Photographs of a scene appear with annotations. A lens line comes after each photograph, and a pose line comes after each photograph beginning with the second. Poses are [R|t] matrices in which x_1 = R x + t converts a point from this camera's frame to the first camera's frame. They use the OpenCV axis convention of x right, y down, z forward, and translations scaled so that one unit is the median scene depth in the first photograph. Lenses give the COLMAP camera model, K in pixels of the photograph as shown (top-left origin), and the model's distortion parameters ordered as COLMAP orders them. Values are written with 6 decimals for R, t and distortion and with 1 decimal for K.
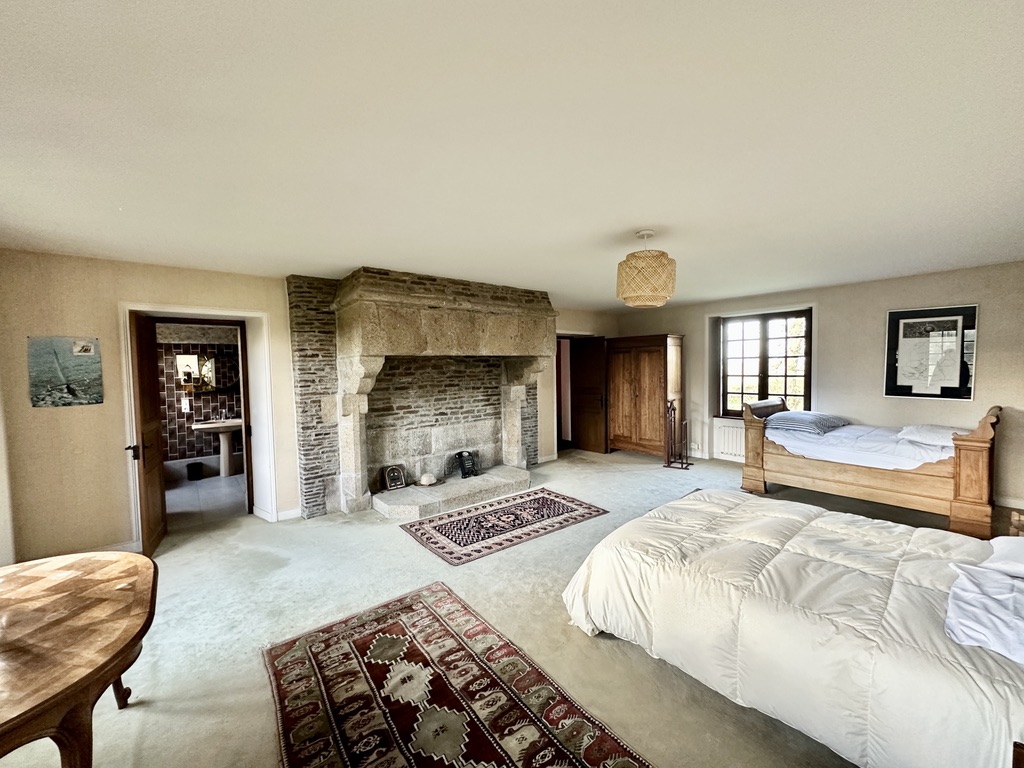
lens RADIAL K [[414.1, 0, 512.0], [0, 414.1, 384.0], [0, 0, 1]] dist [-0.002728, 0.000053]
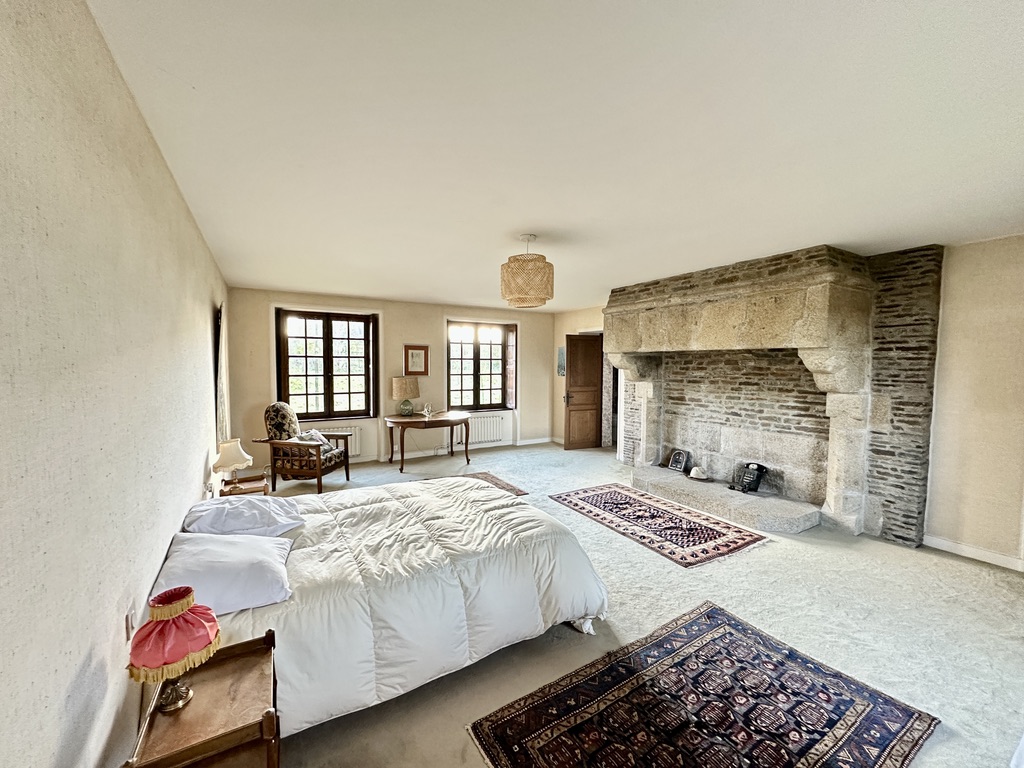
lens RADIAL K [[414.1, 0, 512.0], [0, 414.1, 384.0], [0, 0, 1]] dist [-0.002728, 0.000053]
pose [[-0.155351, 0.067359, -0.985560, 0.859426], [-0.043478, 0.996240, 0.074942, -0.043264], [0.986902, 0.054493, -0.151839, 0.703705]]
